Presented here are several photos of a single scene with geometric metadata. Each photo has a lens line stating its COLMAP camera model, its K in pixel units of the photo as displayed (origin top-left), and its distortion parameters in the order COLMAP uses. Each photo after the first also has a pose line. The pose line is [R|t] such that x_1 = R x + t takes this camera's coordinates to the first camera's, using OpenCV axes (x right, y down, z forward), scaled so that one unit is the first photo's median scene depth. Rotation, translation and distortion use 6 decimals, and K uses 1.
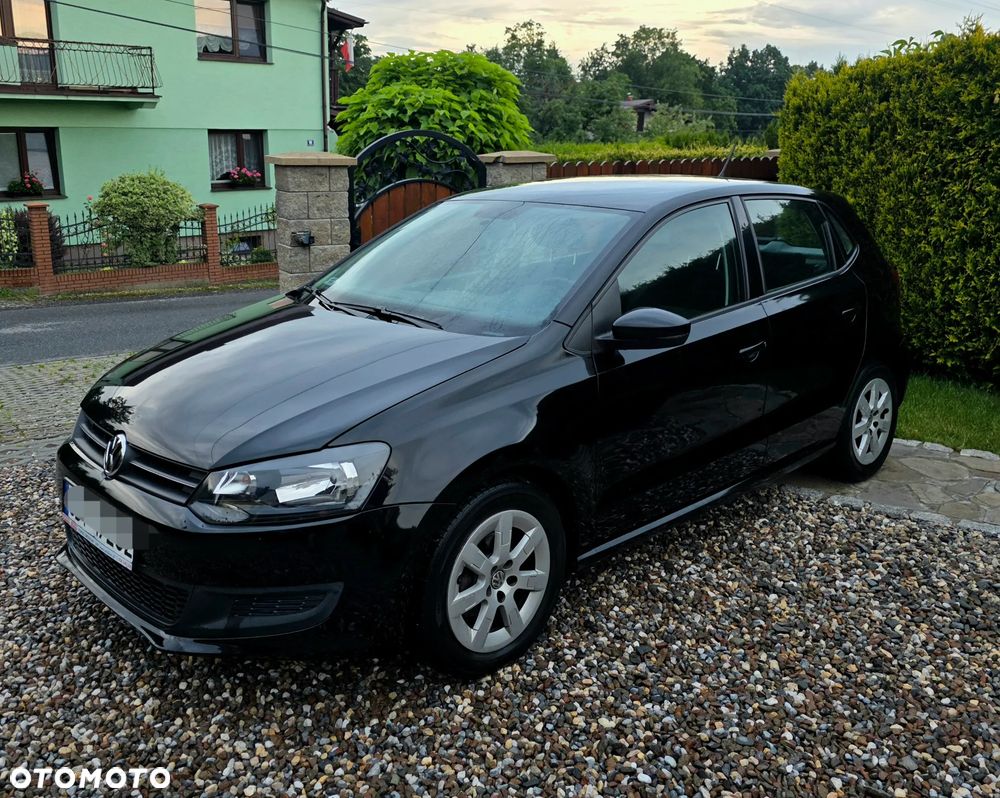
lens RADIAL K [[921.9, 0, 488.6], [0, 921.9, 342.4], [0, 0, 1]] dist [0.033133, 0.000000]
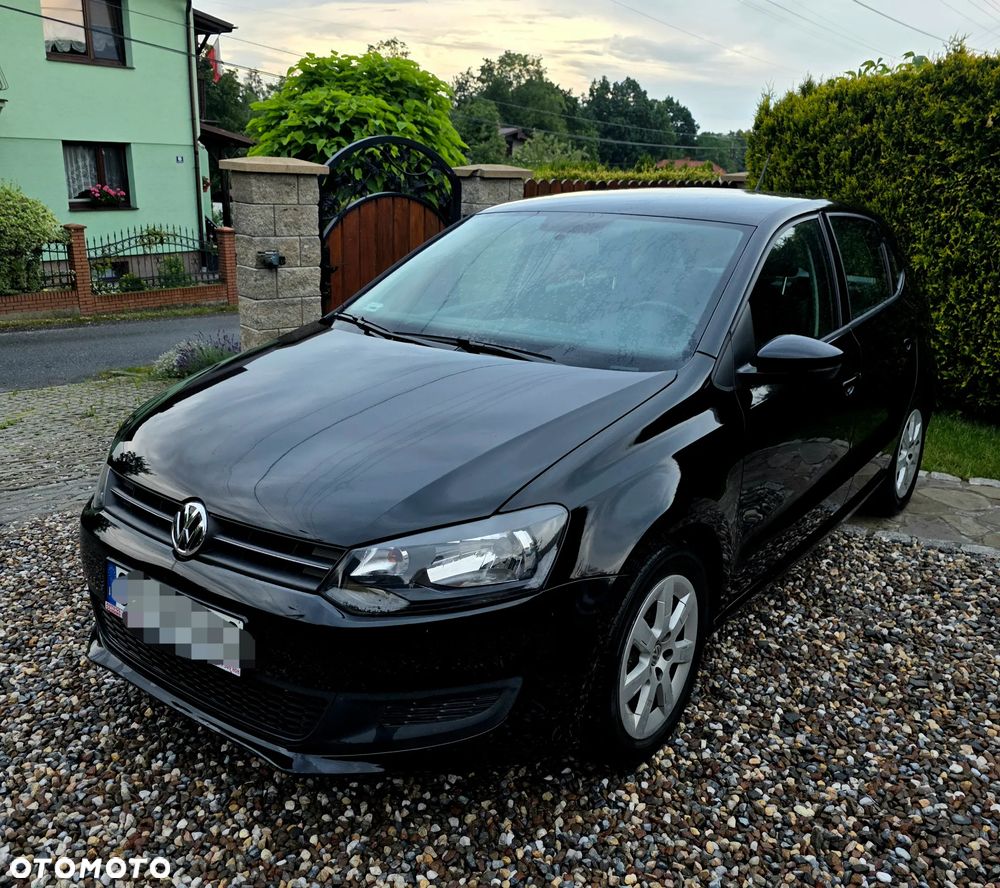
lens RADIAL K [[912.1, 0, 507.5], [0, 912.1, 456.6], [0, 0, 1]] dist [0.024289, 0.000000]
pose [[0.985815, -0.025648, 0.165862, -0.156311], [0.010734, 0.995866, 0.090196, -0.003036], [-0.167490, -0.087136, 0.982016, 0.121625]]
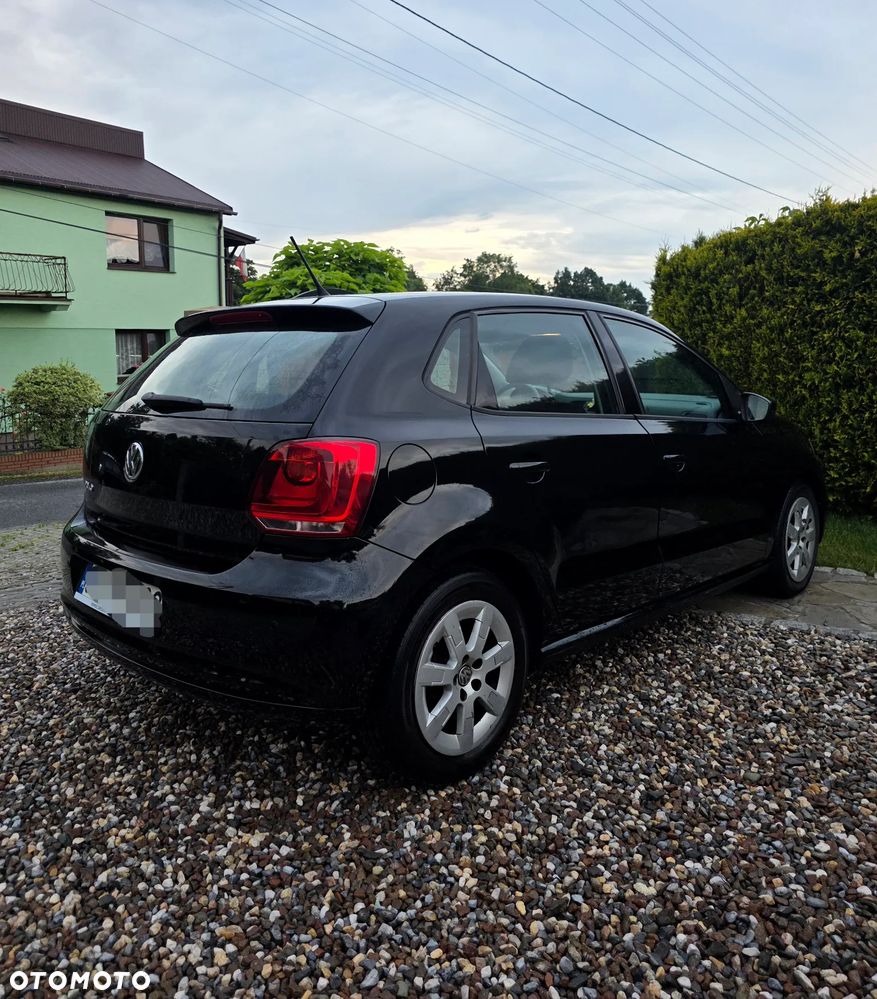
lens RADIAL K [[794.0, 0, 419.9], [0, 794.0, 419.5], [0, 0, 1]] dist [0.057041, -0.053836]
pose [[0.996762, -0.021329, 0.077524, -0.064057], [0.030901, 0.991744, -0.124458, 0.044815], [-0.074229, 0.126451, 0.989192, 0.142645]]
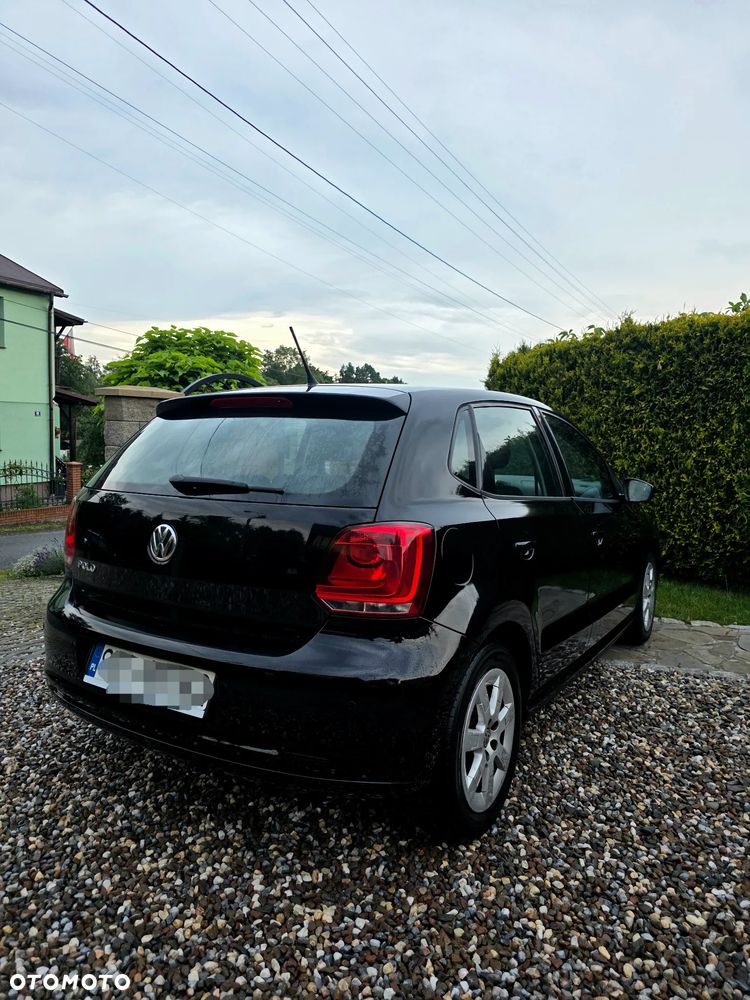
lens RADIAL K [[679.7, 0, 370.9], [0, 679.7, 491.5], [0, 0, 1]] dist [0.056648, -0.050784]
pose [[0.956189, -0.011820, 0.292510, -0.209682], [0.046978, 0.992431, -0.113463, 0.025125], [-0.288955, 0.122233, 0.949507, 0.210101]]
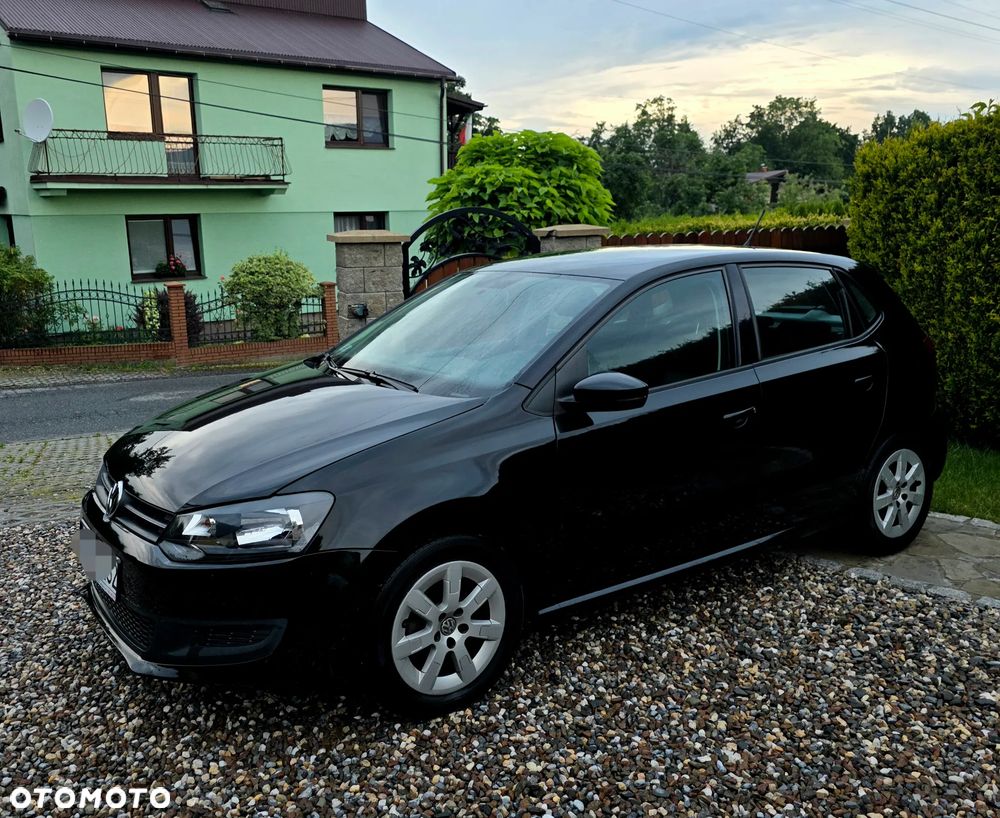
lens RADIAL K [[910.5, 0, 479.3], [0, 910.5, 390.4], [0, 0, 1]] dist [0.037102, -0.009972]
pose [[0.987944, 0.006958, -0.154658, 0.122207], [-0.011304, 0.999565, -0.027242, 0.008202], [0.154401, 0.028661, 0.987592, -0.022310]]
